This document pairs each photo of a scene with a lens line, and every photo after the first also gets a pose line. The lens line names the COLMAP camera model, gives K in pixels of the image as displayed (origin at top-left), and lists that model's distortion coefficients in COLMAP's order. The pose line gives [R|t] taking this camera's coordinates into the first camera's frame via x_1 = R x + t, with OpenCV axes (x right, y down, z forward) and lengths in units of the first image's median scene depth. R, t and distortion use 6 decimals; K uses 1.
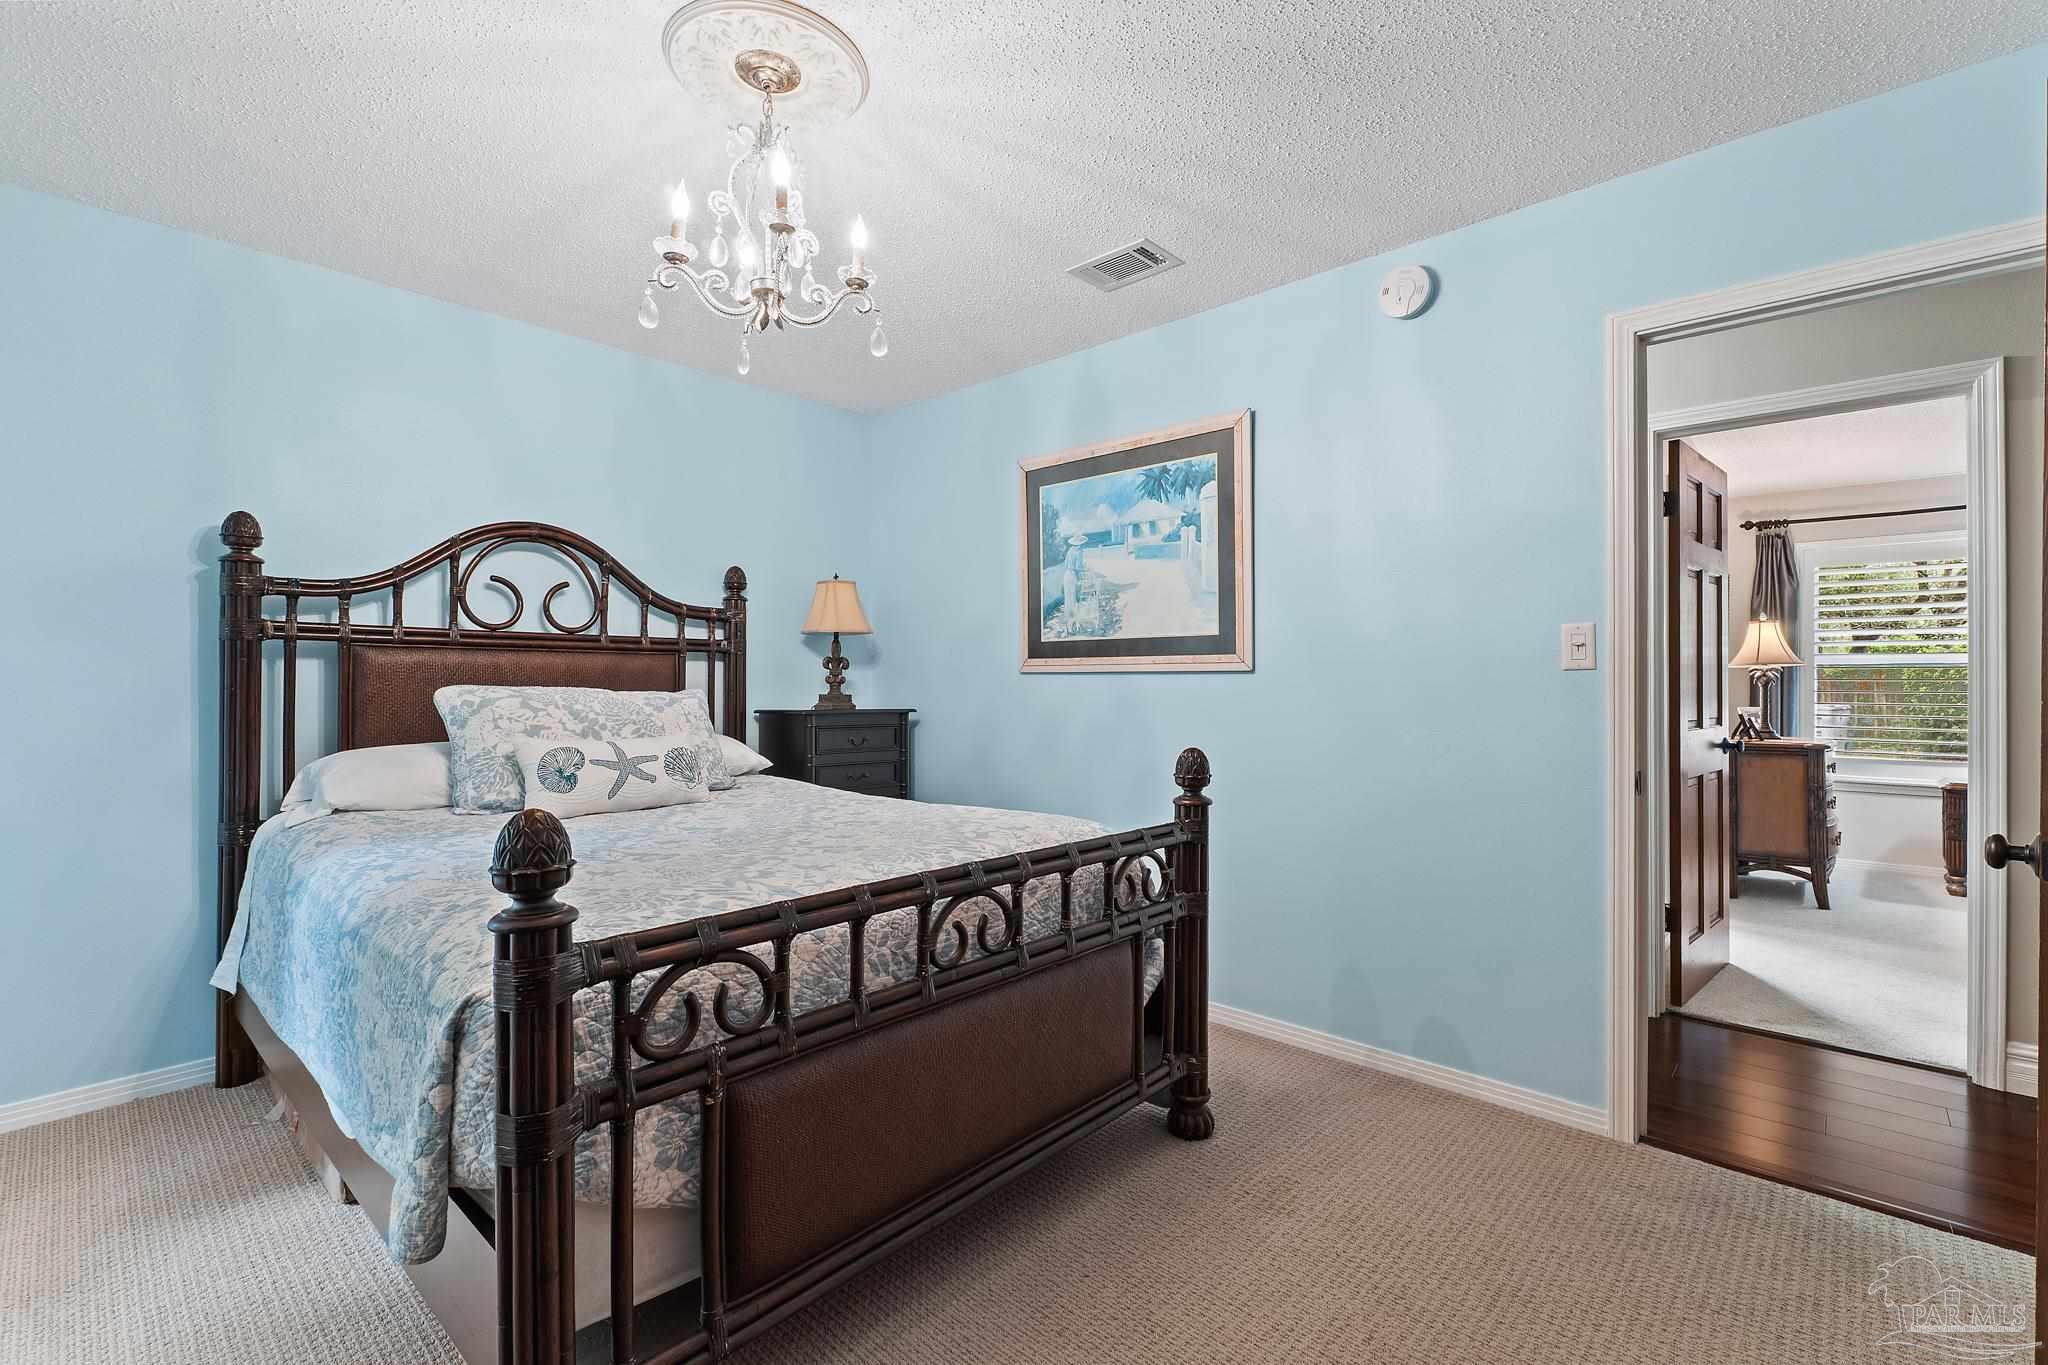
lens RADIAL K [[909.8, 0, 1024.0], [0, 909.8, 682.5], [0, 0, 1]] dist [-0.002378, -0.000110]
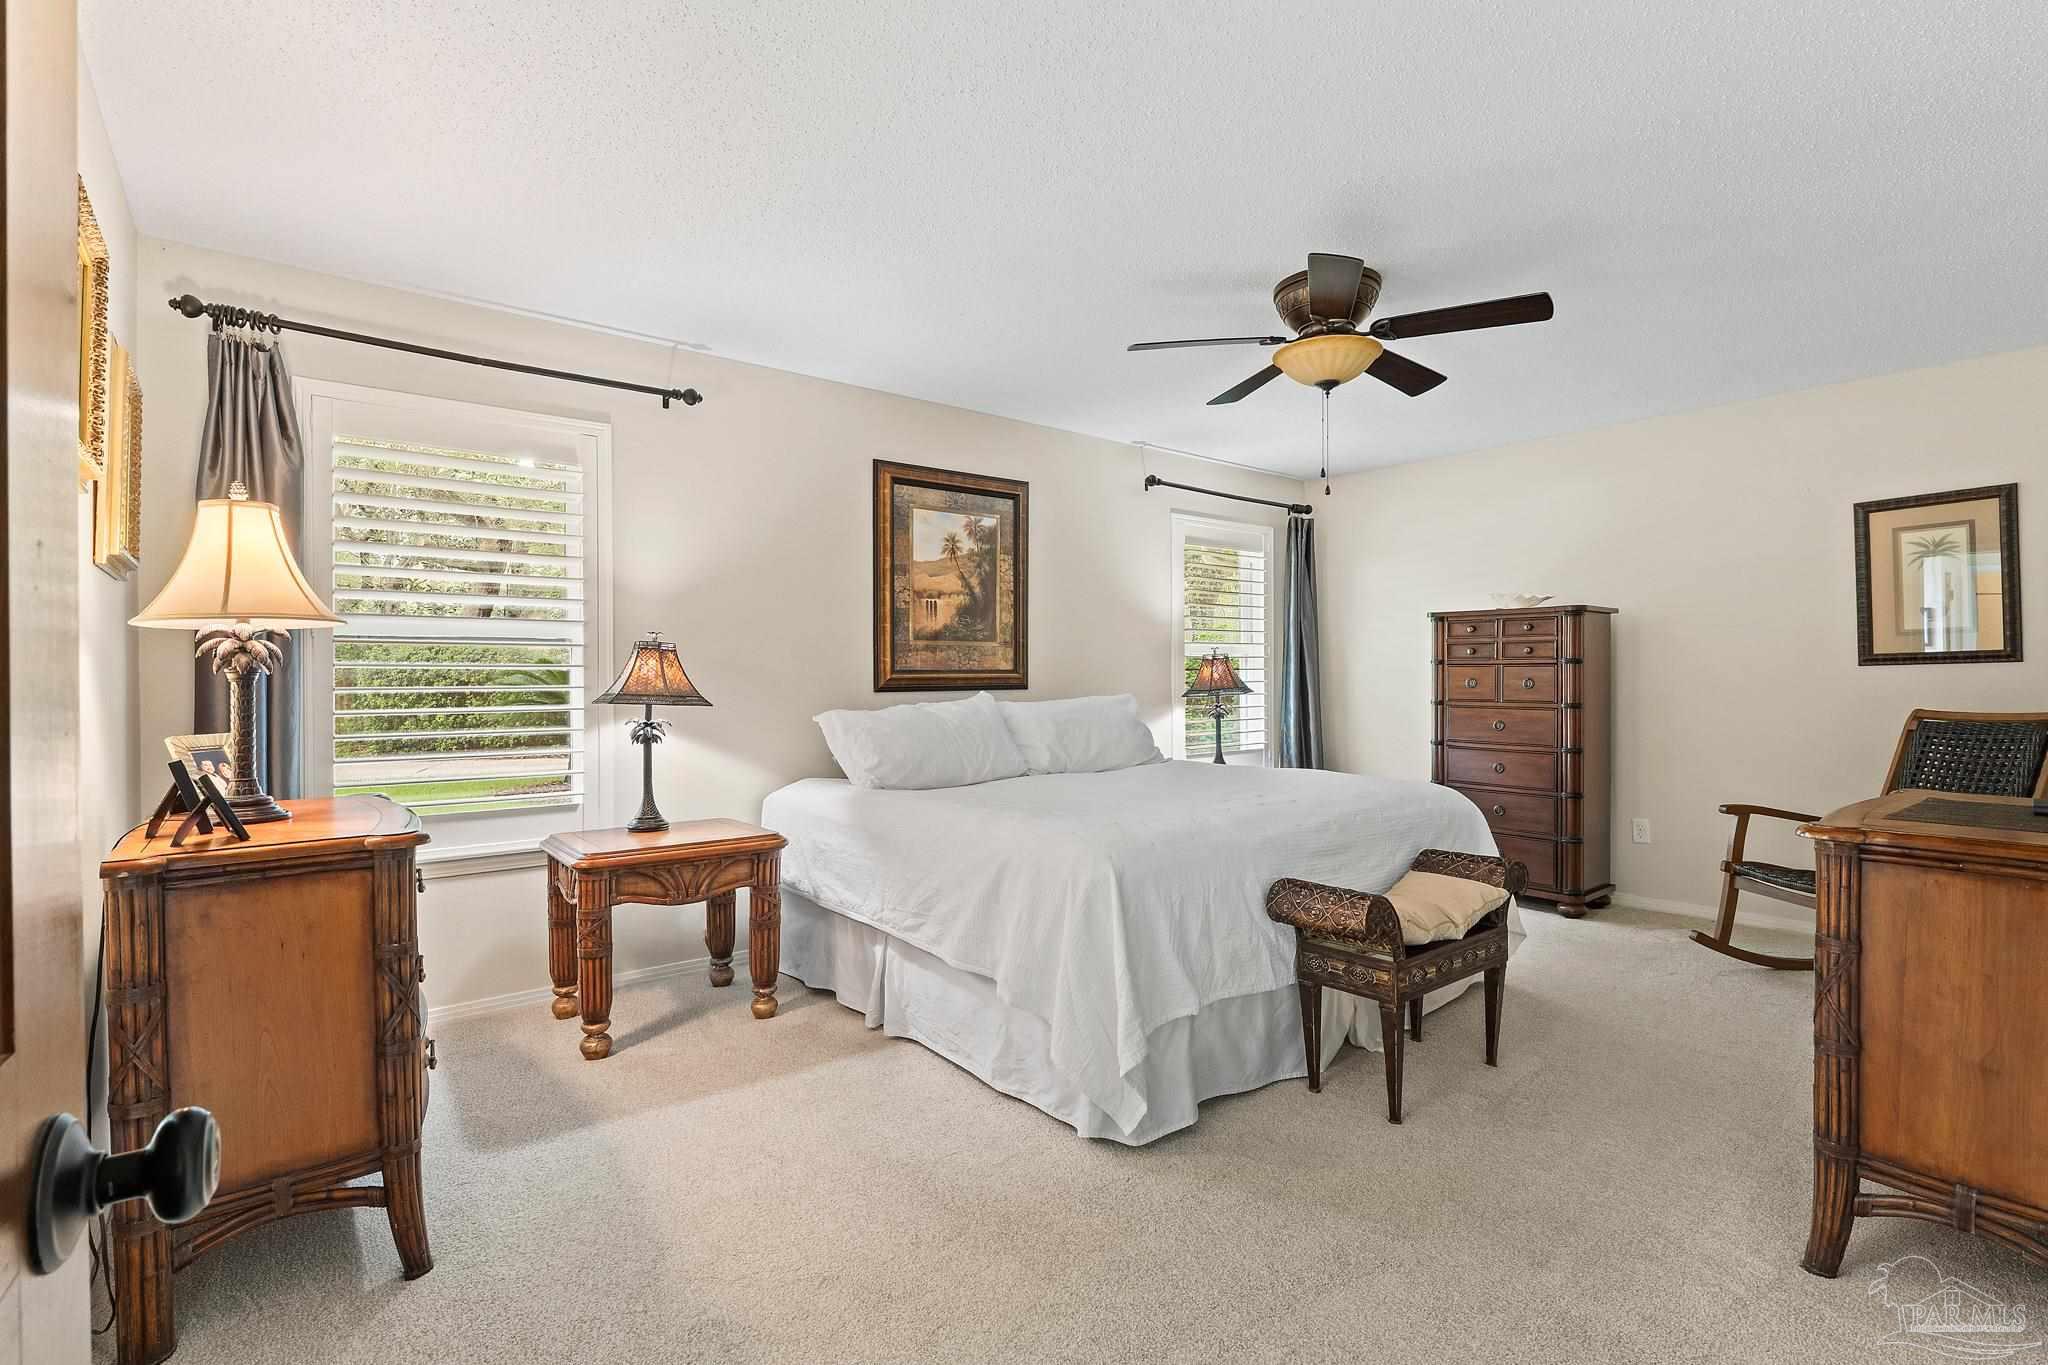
lens RADIAL K [[915.2, 0, 1018.1], [0, 915.2, 673.0], [0, 0, 1]] dist [-0.003624, -0.000343]
pose [[0.149384, -0.003404, 0.988773, 0.492146], [0.000328, 0.999994, 0.003394, 0.000356], [-0.988779, -0.000183, 0.149384, 0.629034]]
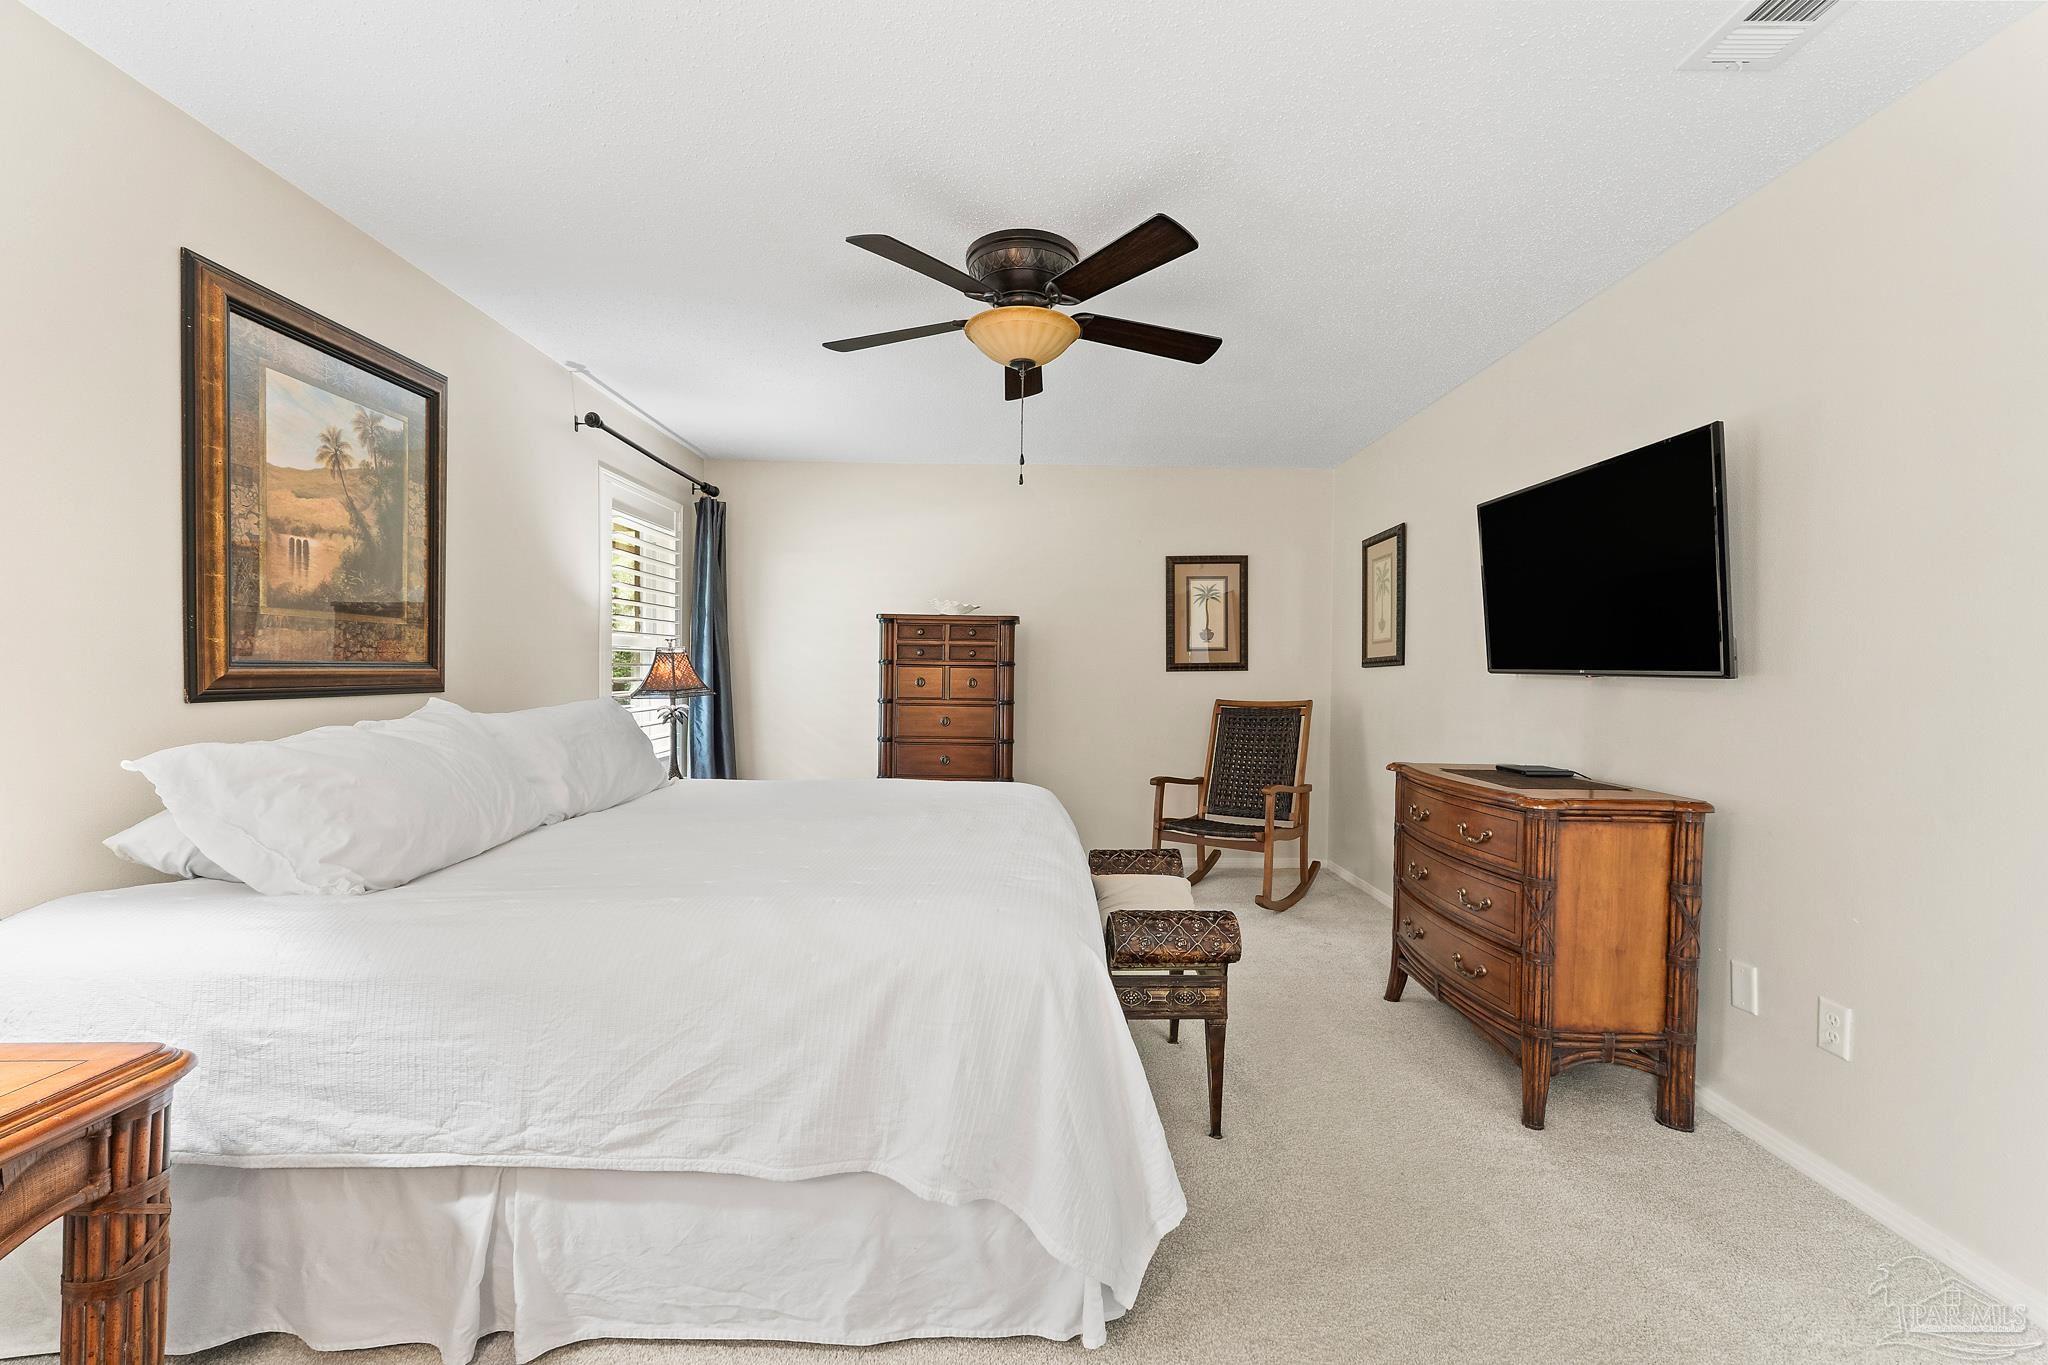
lens RADIAL K [[855.0, 0, 1028.1], [0, 855.0, 685.5], [0, 0, 1]] dist [0.007371, -0.000410]
pose [[-0.678131, -0.026042, 0.734479, 0.723063], [-0.018133, 0.999661, 0.018702, -0.002360], [-0.734717, -0.000636, -0.678373, 0.860725]]
